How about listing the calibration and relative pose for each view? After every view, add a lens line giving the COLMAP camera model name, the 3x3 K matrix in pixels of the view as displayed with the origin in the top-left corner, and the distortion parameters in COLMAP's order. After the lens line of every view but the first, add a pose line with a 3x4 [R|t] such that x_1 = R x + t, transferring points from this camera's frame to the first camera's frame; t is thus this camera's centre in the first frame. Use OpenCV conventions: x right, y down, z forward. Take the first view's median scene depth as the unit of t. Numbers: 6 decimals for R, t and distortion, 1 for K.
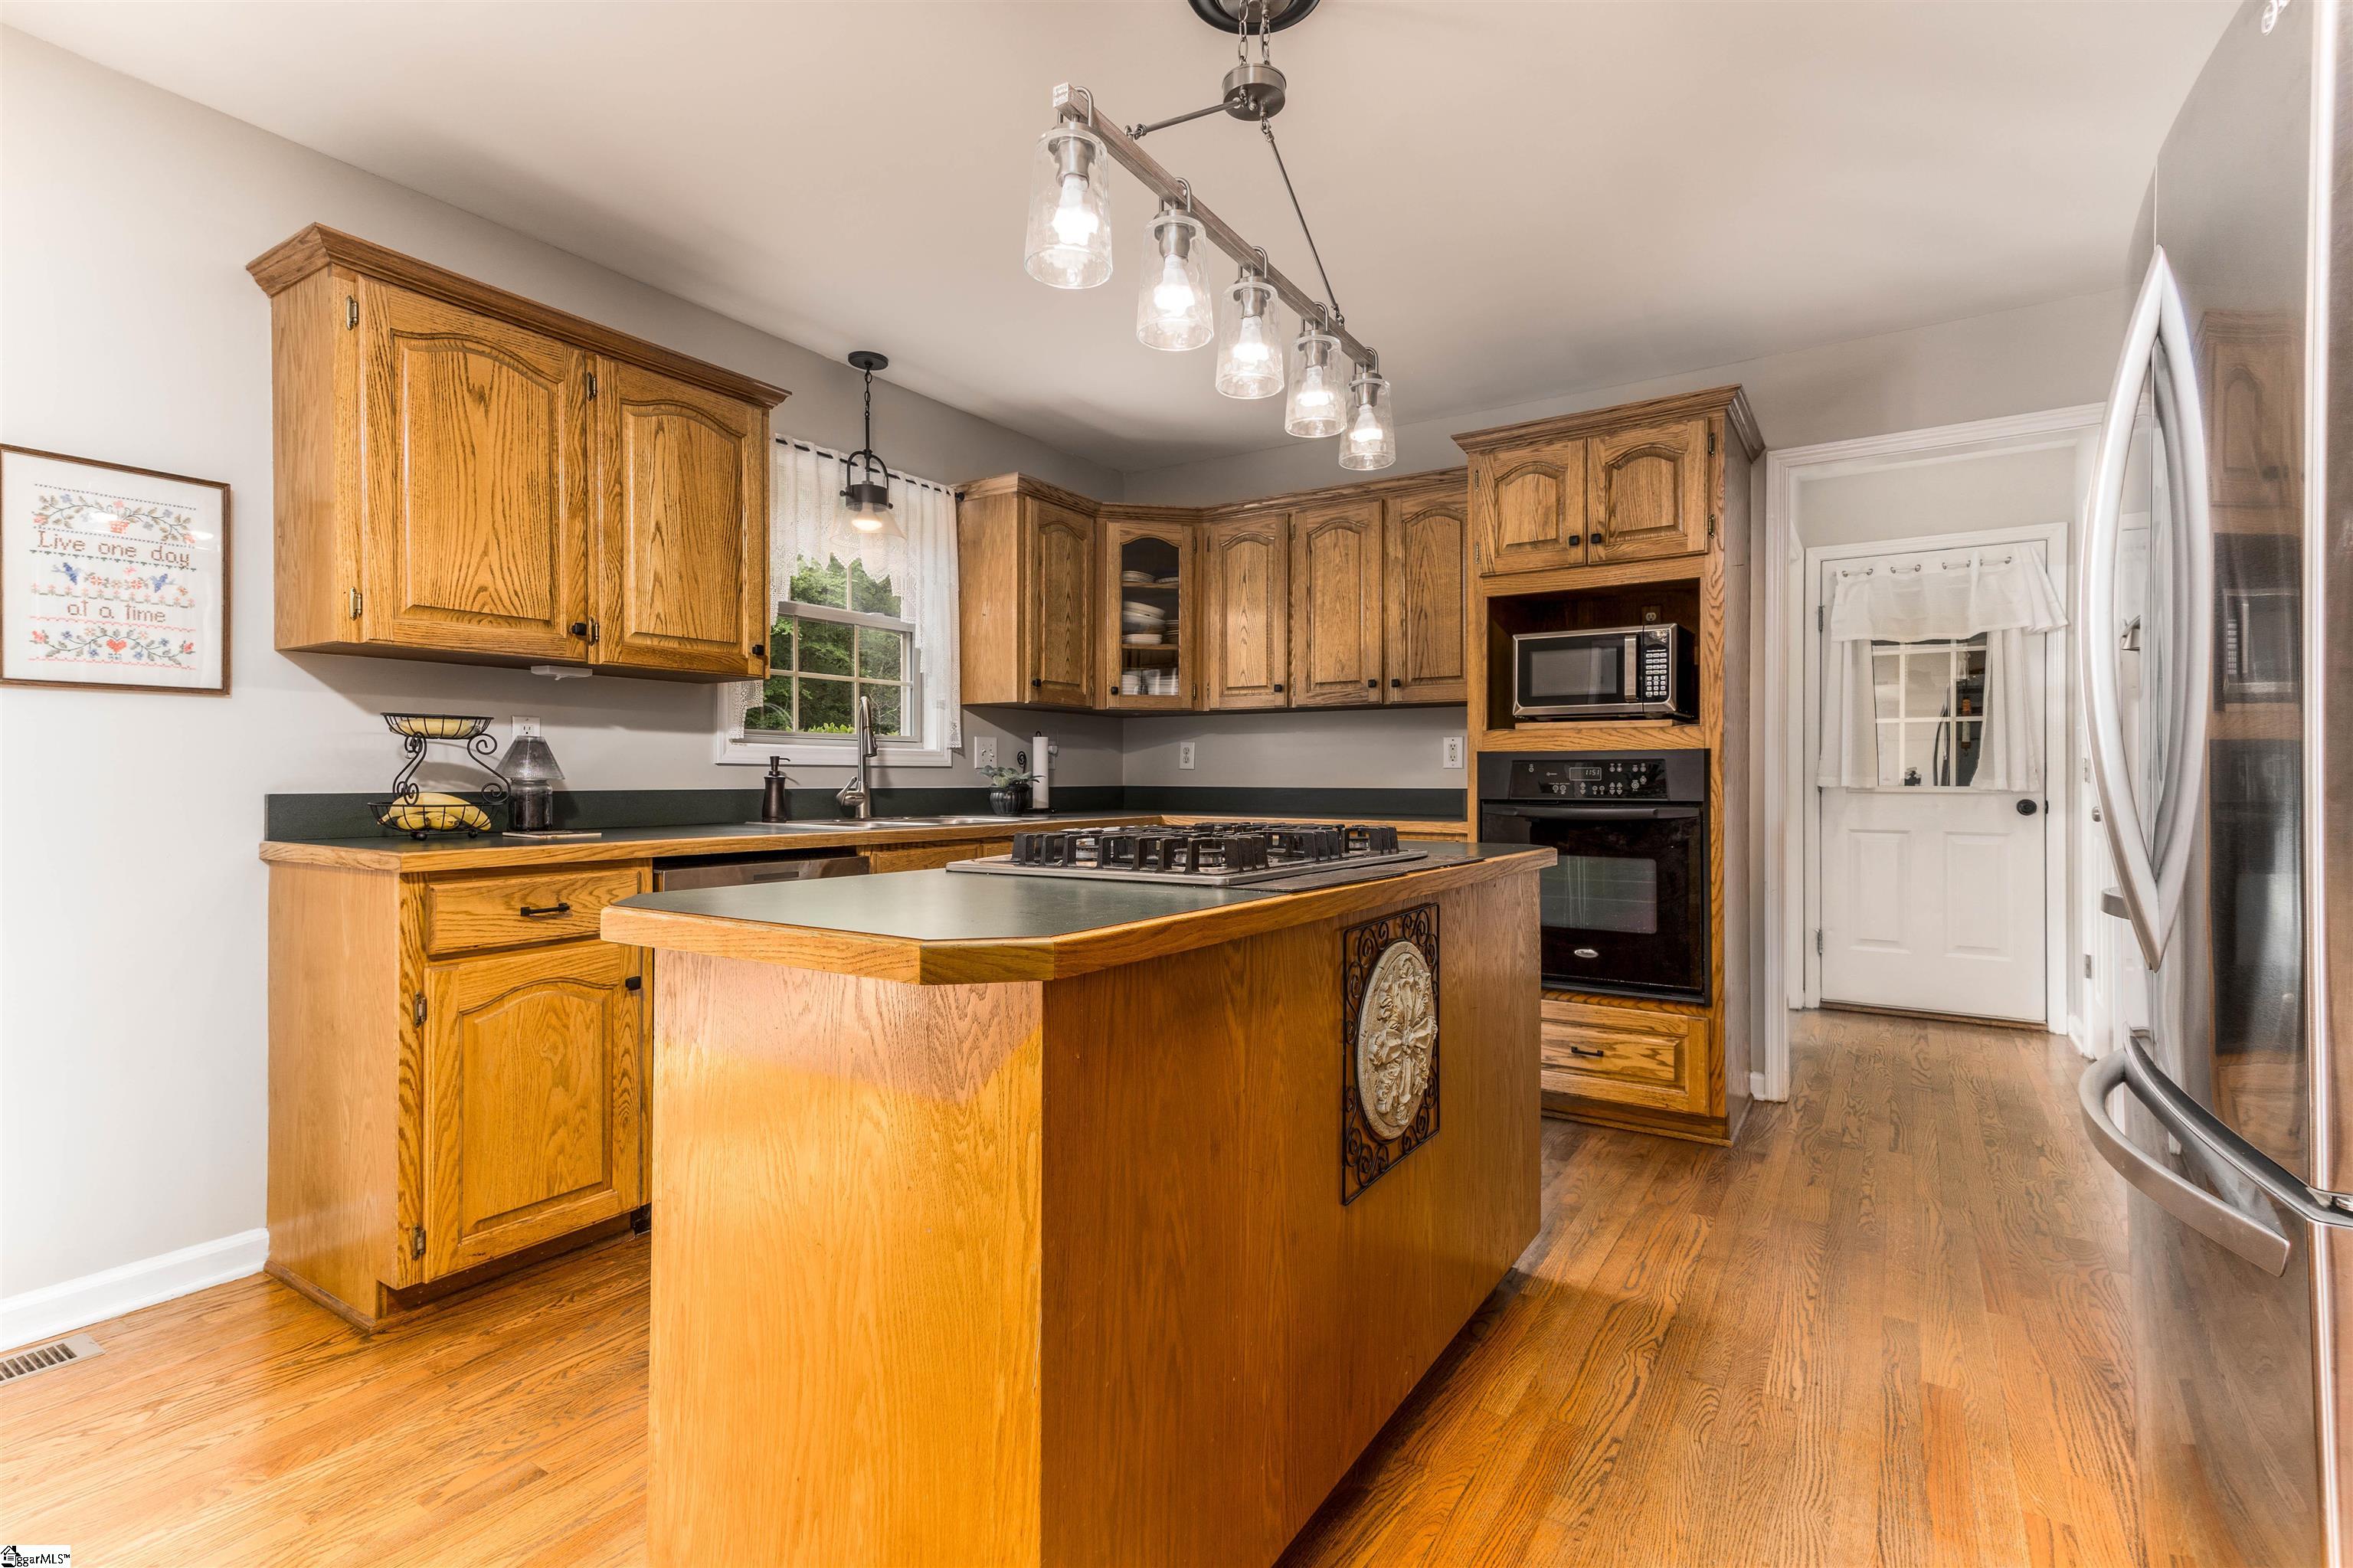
lens RADIAL K [[1119.3, 0, 1183.3], [0, 1119.3, 778.4], [0, 0, 1]] dist [0.010912, 0.000512]
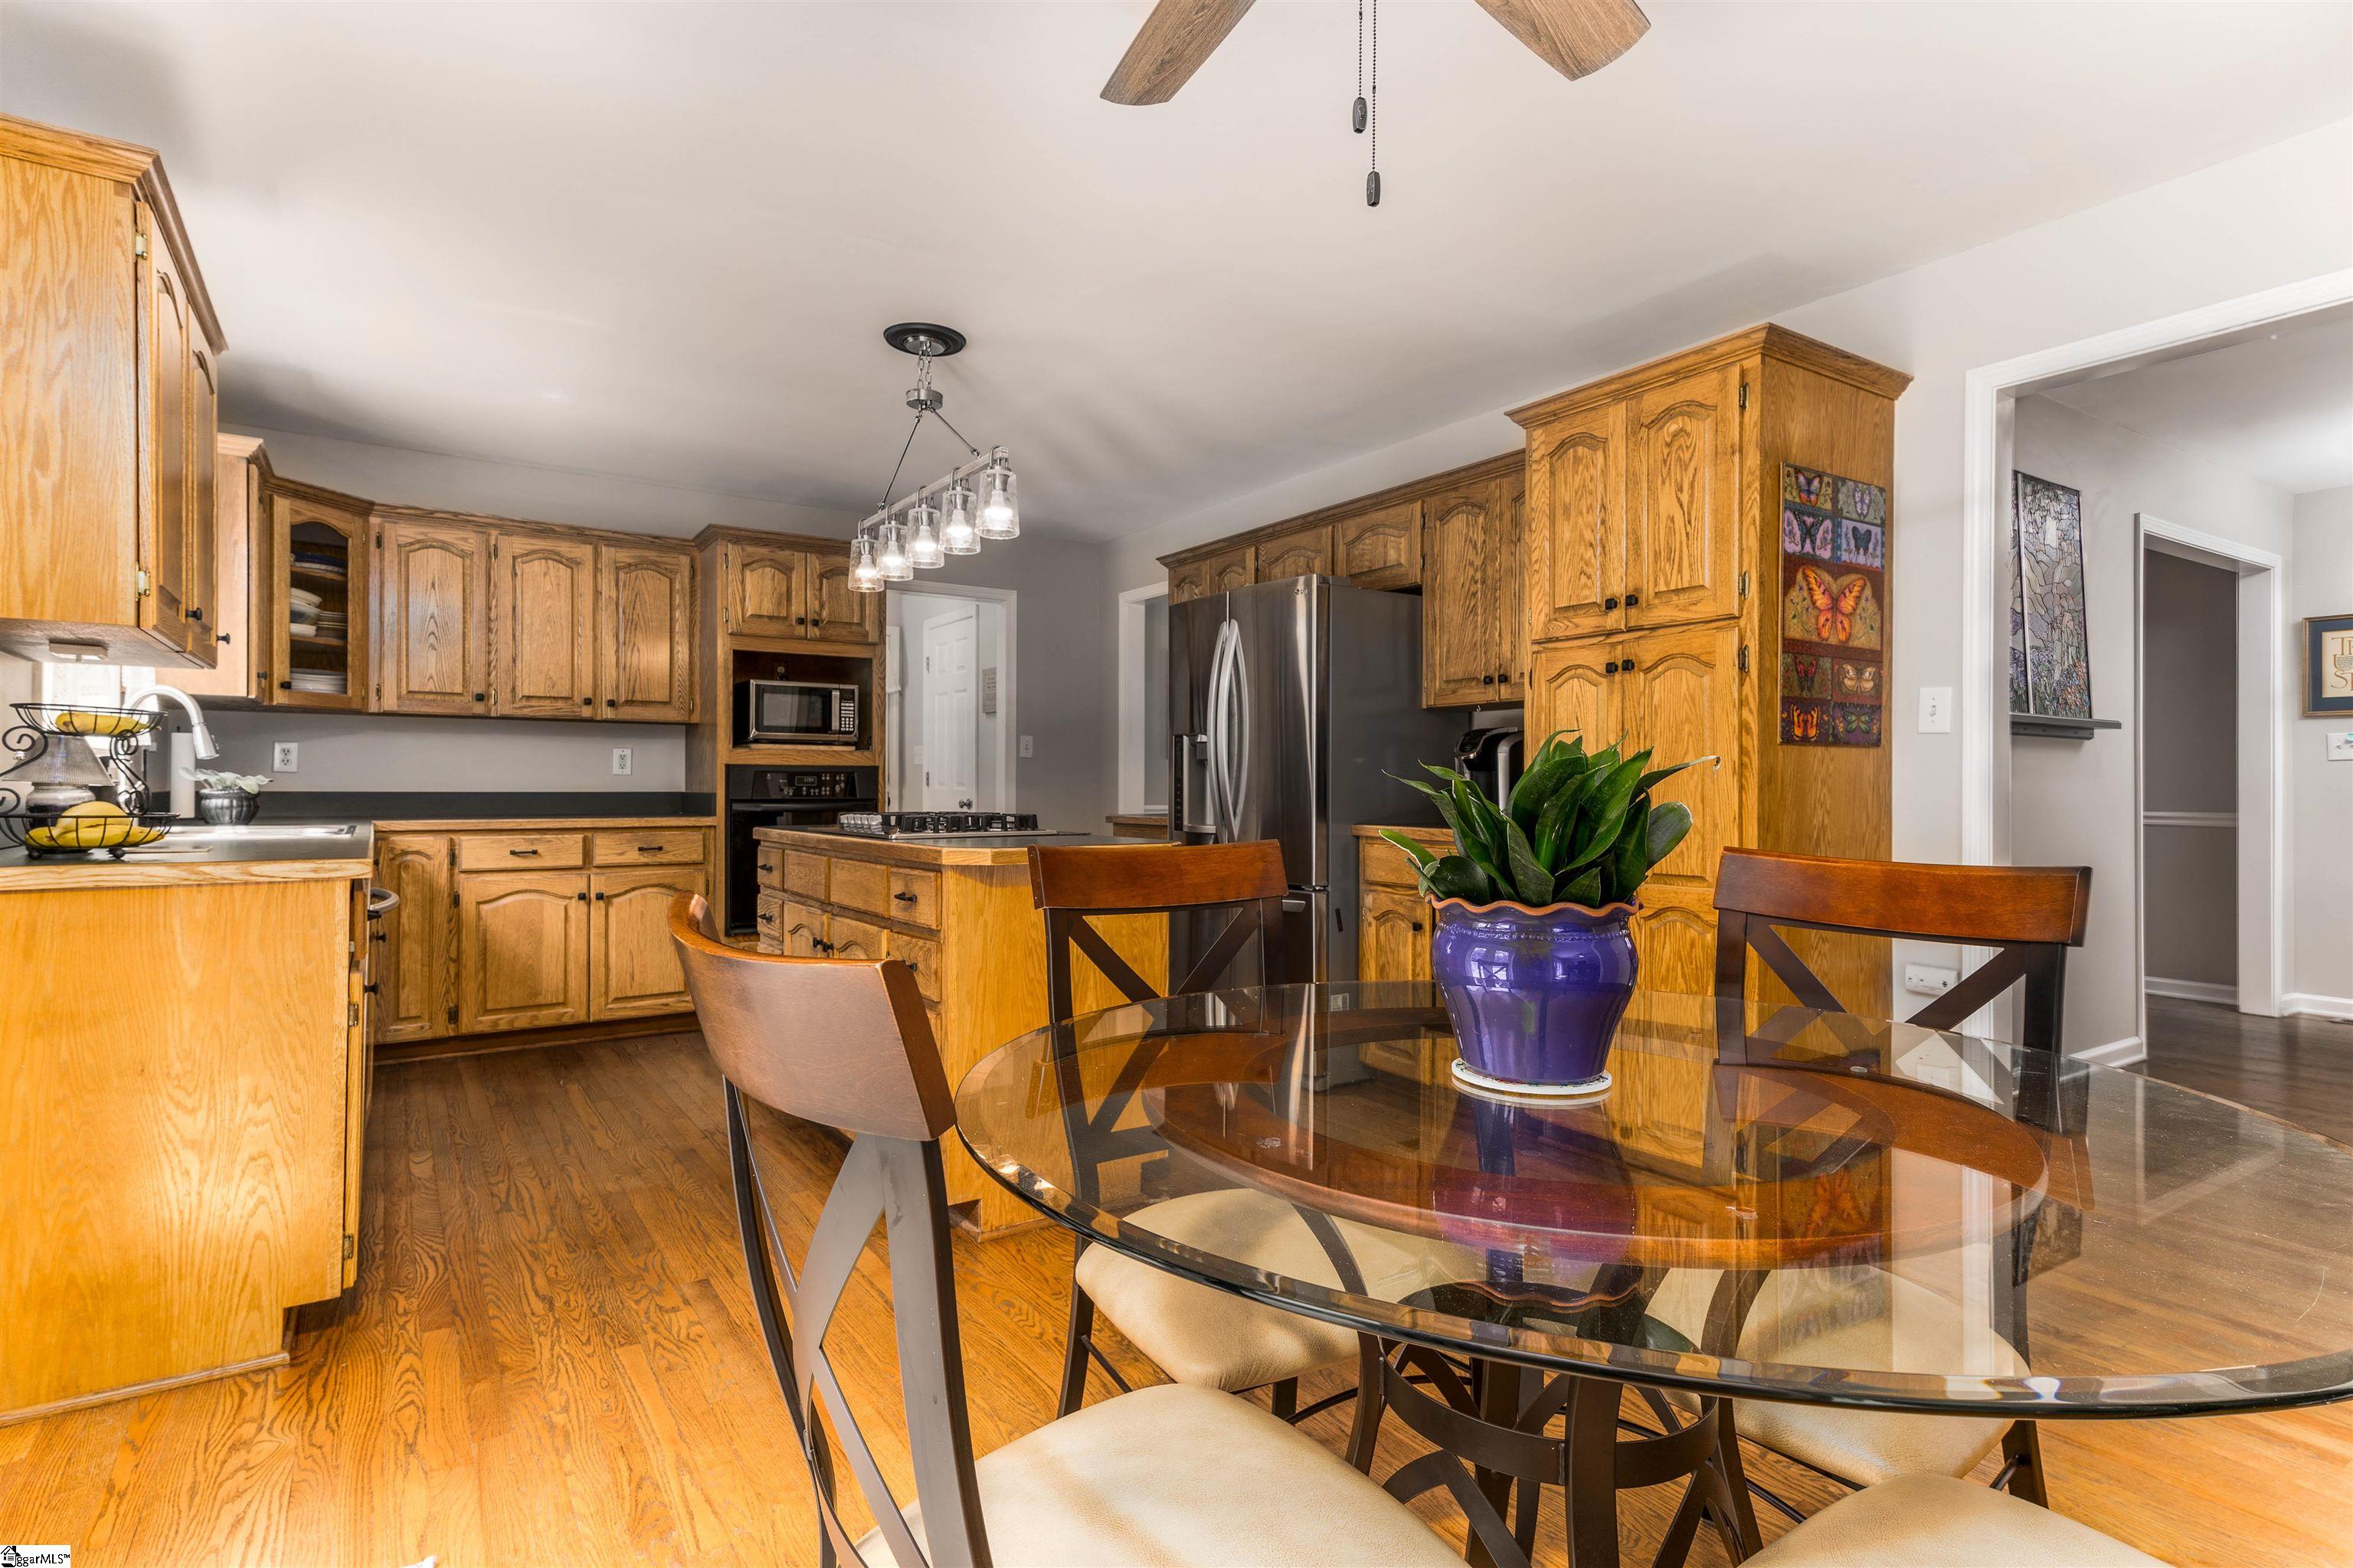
lens RADIAL K [[1167.2, 0, 1189.5], [0, 1167.2, 788.9], [0, 0, 1]] dist [0.005474, 0.000316]
pose [[0.387201, 0.000593, 0.921995, -0.802818], [-0.003536, 0.999993, 0.000842, 0.003347], [-0.921989, -0.003586, 0.387200, -0.051667]]
